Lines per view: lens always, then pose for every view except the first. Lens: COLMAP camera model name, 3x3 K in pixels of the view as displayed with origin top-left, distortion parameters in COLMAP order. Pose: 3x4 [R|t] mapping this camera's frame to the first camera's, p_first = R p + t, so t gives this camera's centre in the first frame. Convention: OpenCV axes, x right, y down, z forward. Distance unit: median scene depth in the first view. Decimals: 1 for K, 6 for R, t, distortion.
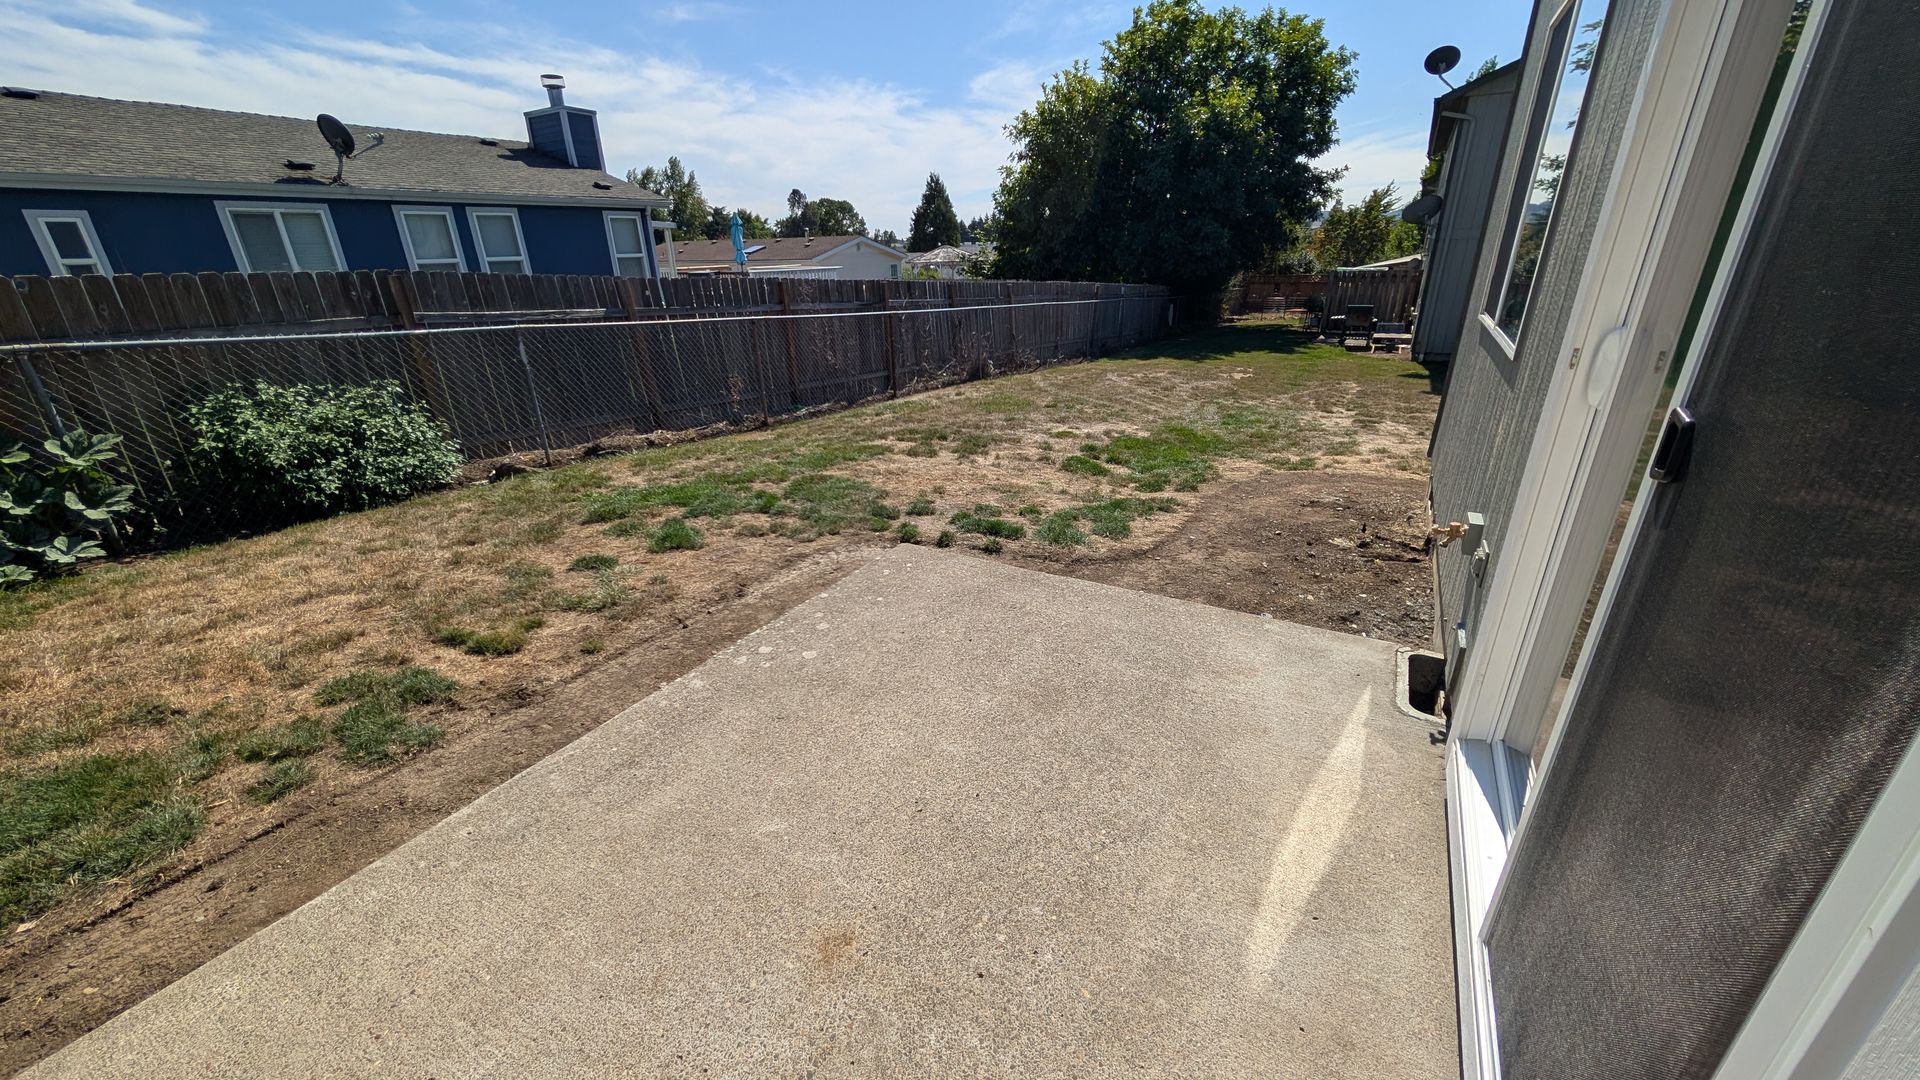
lens RADIAL K [[728.1, 0, 965.6], [0, 728.1, 547.1], [0, 0, 1]] dist [0.015007, 0.000195]
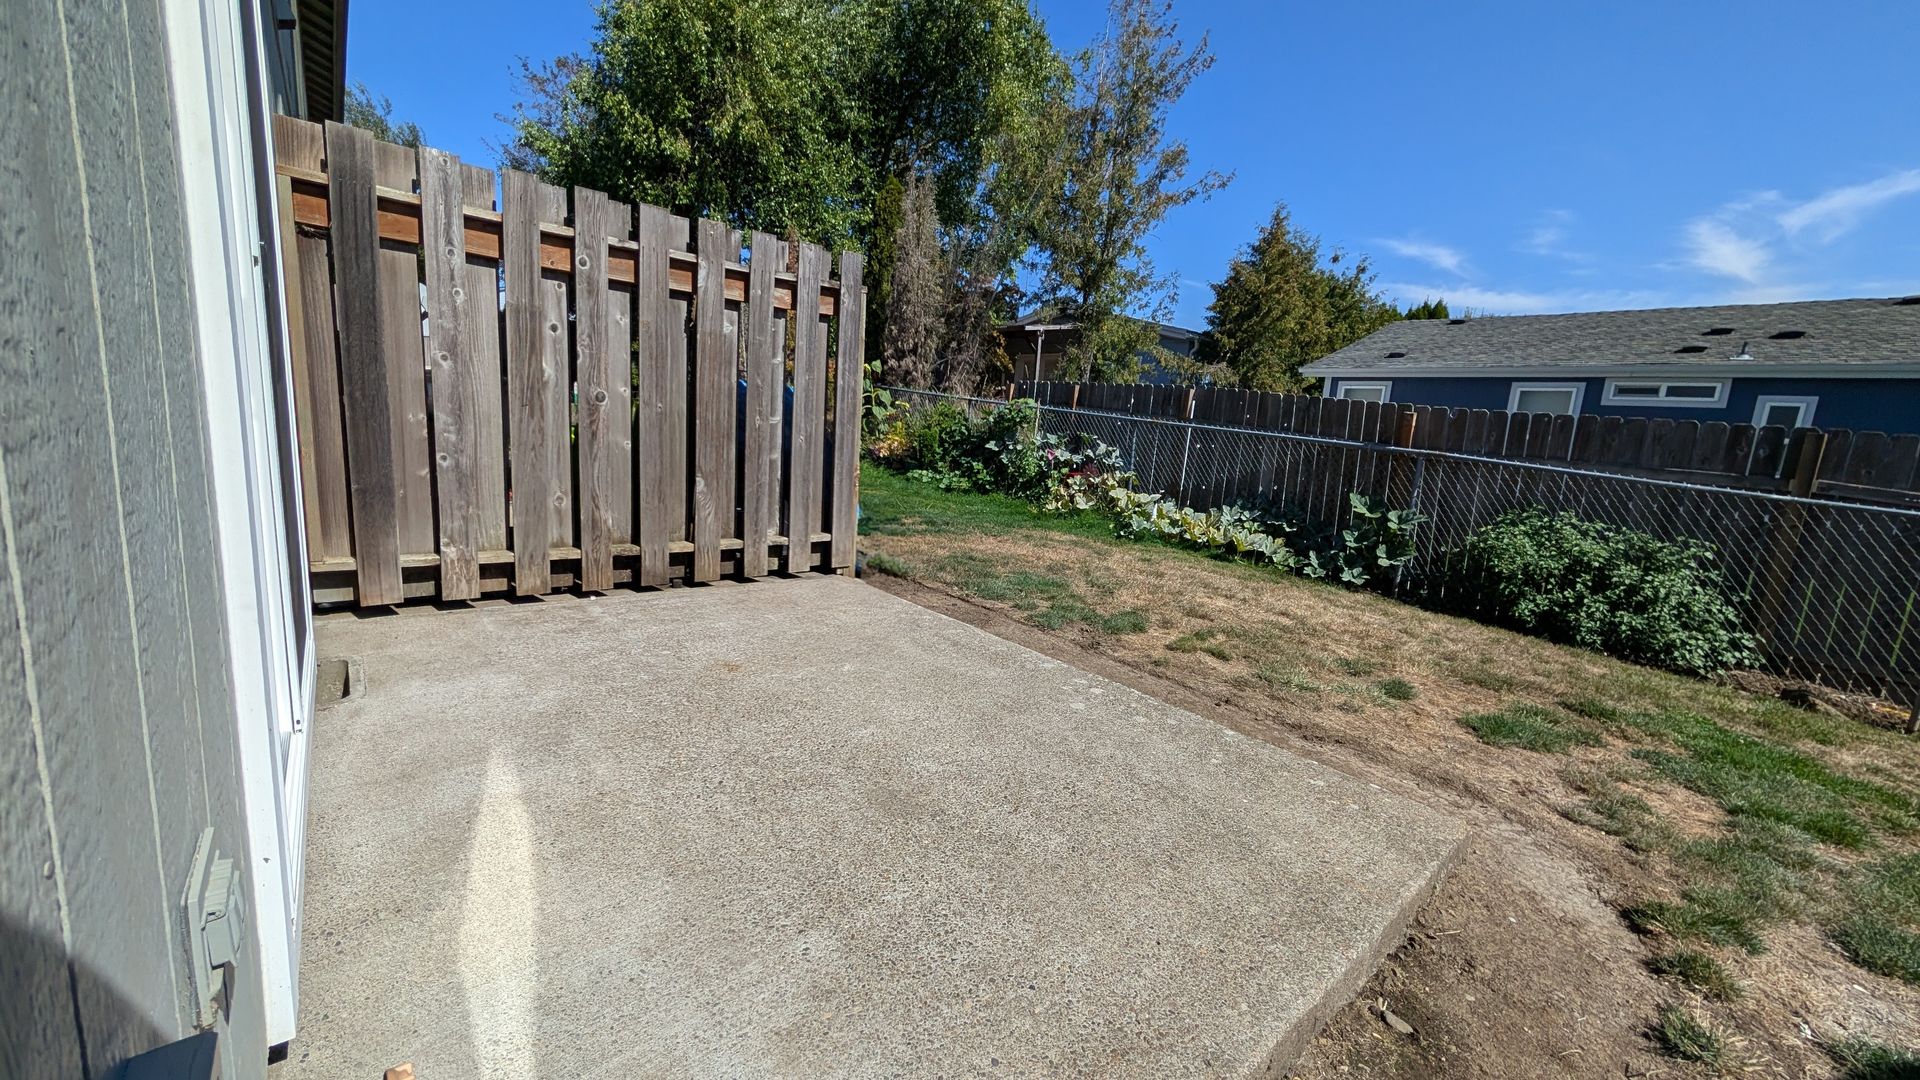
lens RADIAL K [[728.1, 0, 965.8], [0, 728.1, 528.8], [0, 0, 1]] dist [0.015007, 0.000195]
pose [[-0.332941, 0.142118, -0.932176, 0.459061], [-0.419010, 0.863316, 0.281276, -0.172862], [0.844737, 0.484240, -0.227884, 0.651671]]
